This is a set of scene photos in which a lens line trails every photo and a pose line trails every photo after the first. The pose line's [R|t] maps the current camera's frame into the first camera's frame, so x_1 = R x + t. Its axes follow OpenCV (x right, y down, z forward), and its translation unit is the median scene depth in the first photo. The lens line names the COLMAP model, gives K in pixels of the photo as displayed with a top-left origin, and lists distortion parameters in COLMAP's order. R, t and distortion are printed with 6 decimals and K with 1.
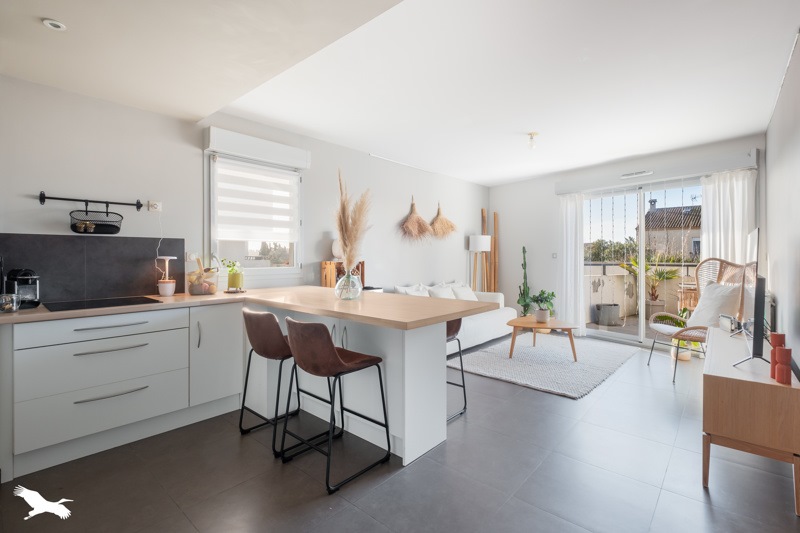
lens RADIAL K [[462.4, 0, 412.9], [0, 462.4, 255.8], [0, 0, 1]] dist [-0.003678, -0.001268]
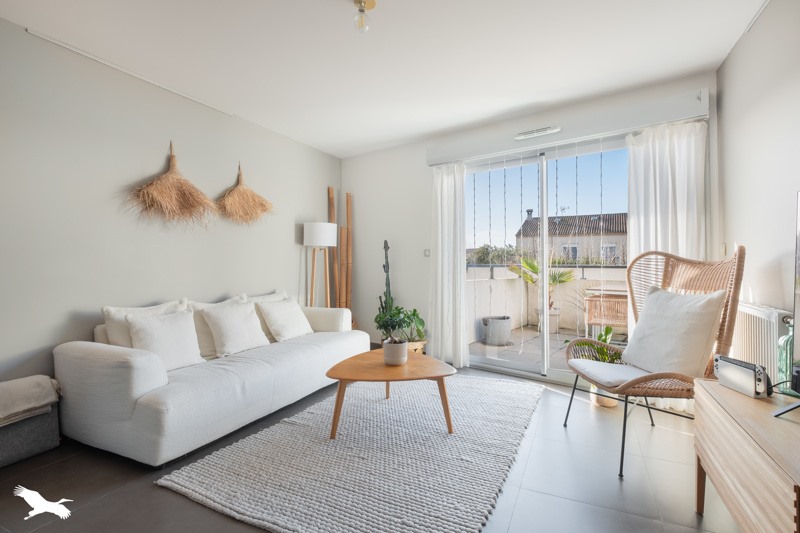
lens RADIAL K [[413.2, 0, 399.3], [0, 413.2, 263.9], [0, 0, 1]] dist [-0.003071, 0.000204]
pose [[0.983347, -0.005824, 0.181647, 0.165924], [0.005228, 0.999979, 0.003764, 0.015753], [-0.181665, -0.002752, 0.983357, 0.426886]]
